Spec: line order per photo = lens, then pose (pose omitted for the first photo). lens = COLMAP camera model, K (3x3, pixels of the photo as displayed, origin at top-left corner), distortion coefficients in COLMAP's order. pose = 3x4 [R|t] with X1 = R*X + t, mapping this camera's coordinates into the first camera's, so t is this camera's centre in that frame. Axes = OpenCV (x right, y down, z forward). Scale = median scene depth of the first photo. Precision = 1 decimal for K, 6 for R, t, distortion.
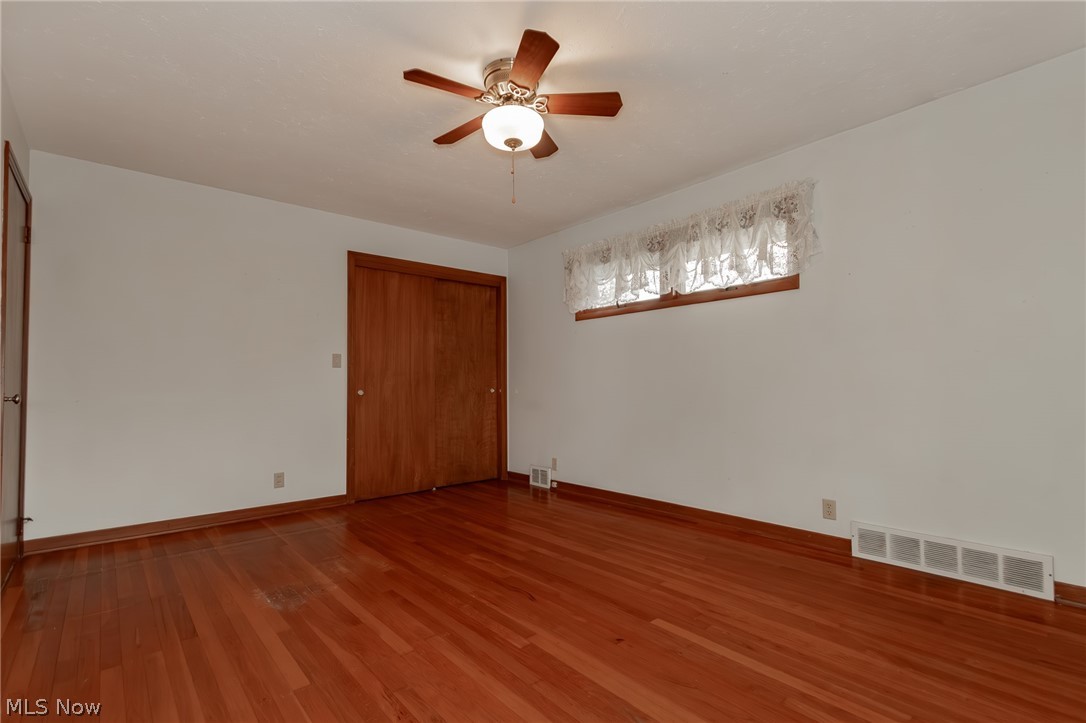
lens RADIAL K [[502.3, 0, 542.7], [0, 502.3, 369.6], [0, 0, 1]] dist [0.011900, -0.008305]
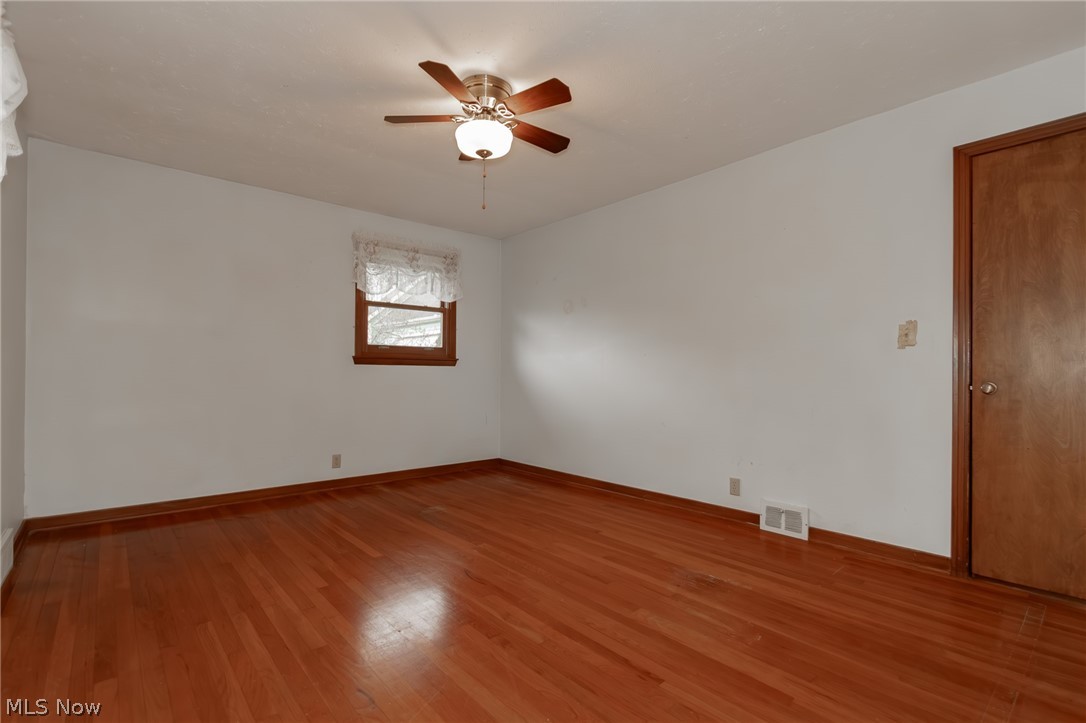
lens RADIAL K [[502.3, 0, 542.7], [0, 502.3, 369.6], [0, 0, 1]] dist [0.011900, -0.008305]
pose [[-0.999989, 0.003213, -0.003466, -0.146370], [0.003342, 0.999270, -0.038048, 0.048245], [0.003341, -0.038059, -0.999270, 1.686137]]
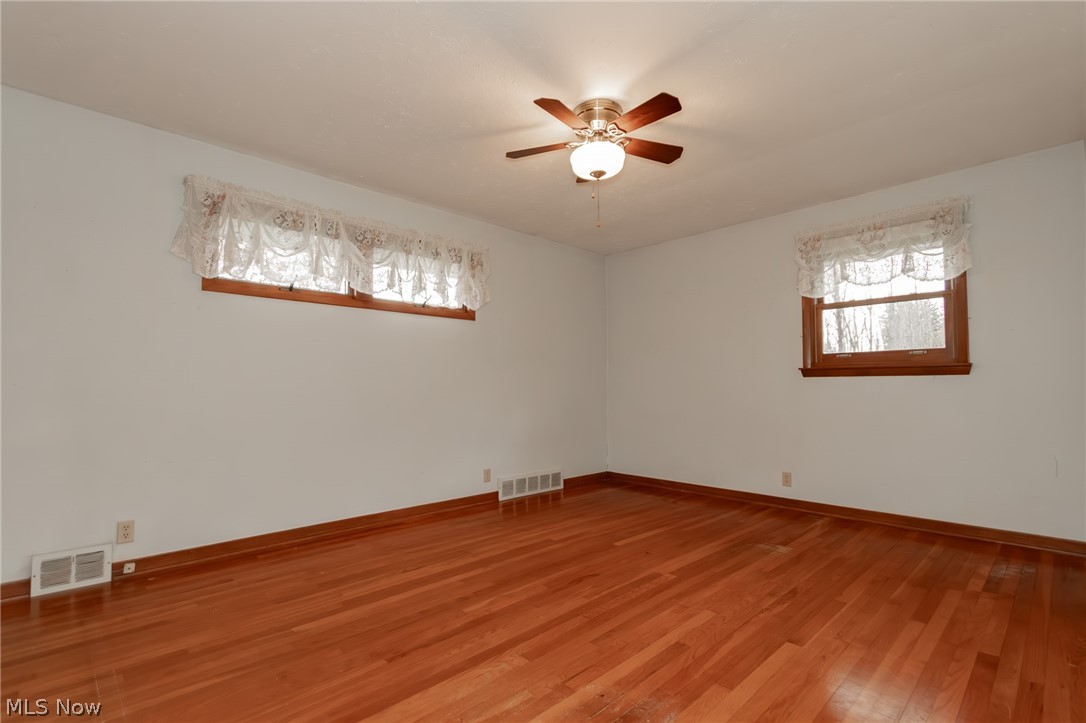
lens RADIAL K [[502.3, 0, 542.7], [0, 502.3, 369.6], [0, 0, 1]] dist [0.011900, -0.008305]
pose [[-0.053347, 0.048369, 0.997404, -0.942386], [-0.026391, 0.998409, -0.049829, 0.039927], [-0.998227, -0.028981, -0.051986, 0.953573]]
